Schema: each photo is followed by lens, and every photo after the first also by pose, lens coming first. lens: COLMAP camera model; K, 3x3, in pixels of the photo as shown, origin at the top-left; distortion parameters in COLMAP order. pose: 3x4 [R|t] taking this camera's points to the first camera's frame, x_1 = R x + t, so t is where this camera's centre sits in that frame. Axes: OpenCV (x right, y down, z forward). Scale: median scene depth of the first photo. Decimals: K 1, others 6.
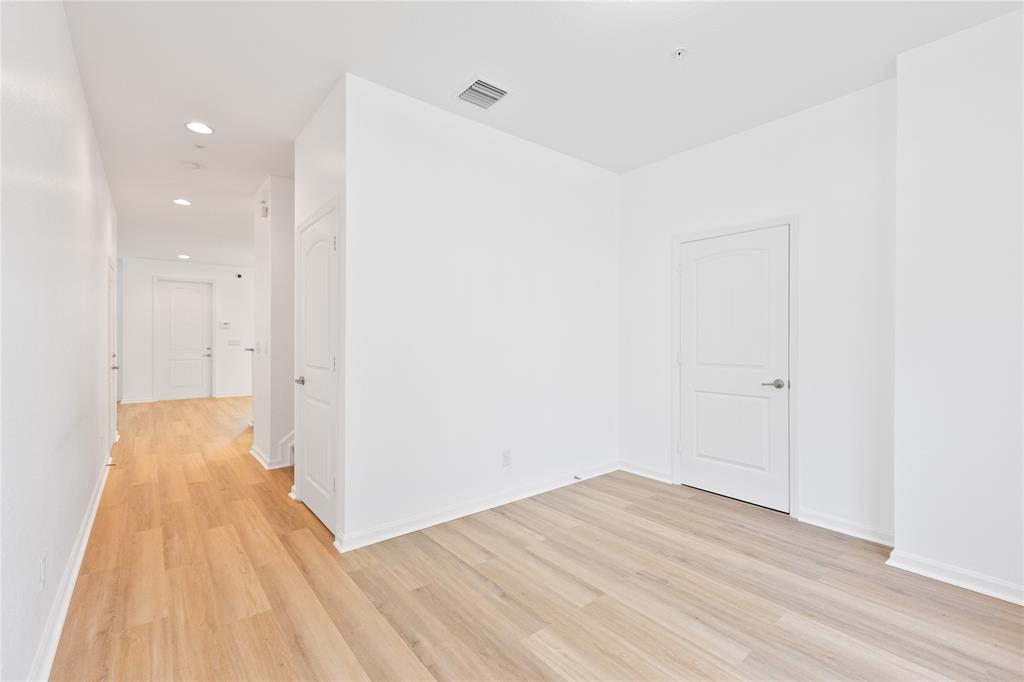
lens RADIAL K [[452.6, 0, 510.9], [0, 452.6, 338.7], [0, 0, 1]] dist [0.003957, 0.000080]
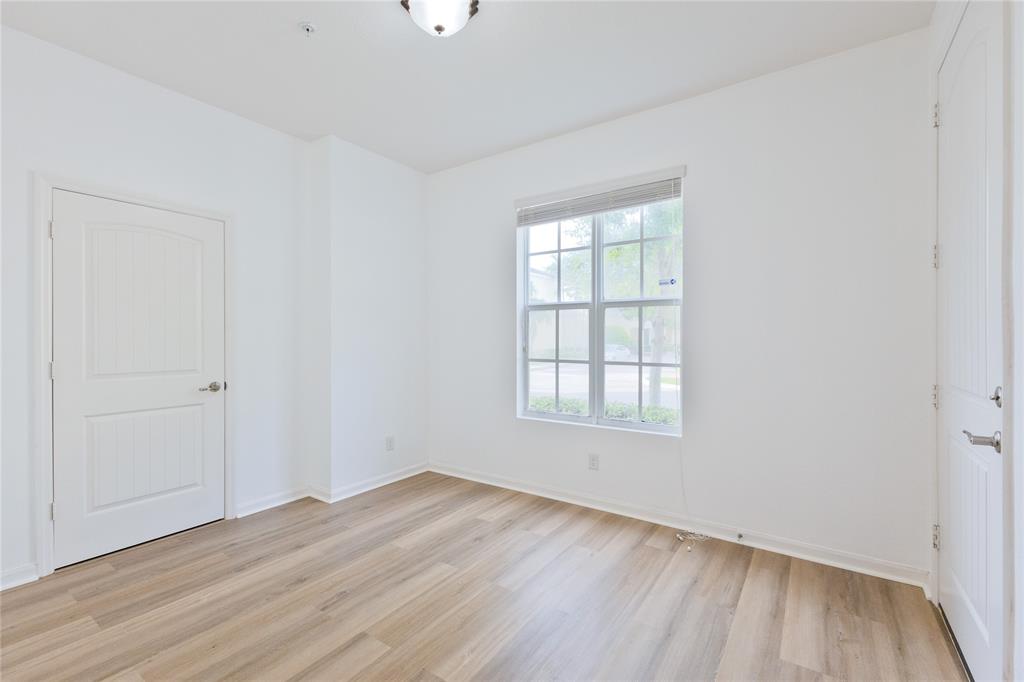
lens RADIAL K [[452.6, 0, 510.9], [0, 452.6, 338.7], [0, 0, 1]] dist [0.003957, 0.000080]
pose [[-0.299201, -0.000458, 0.954190, -0.591510], [0.002203, 0.999997, 0.001170, -0.000497], [-0.954188, 0.002453, -0.299199, 0.826130]]
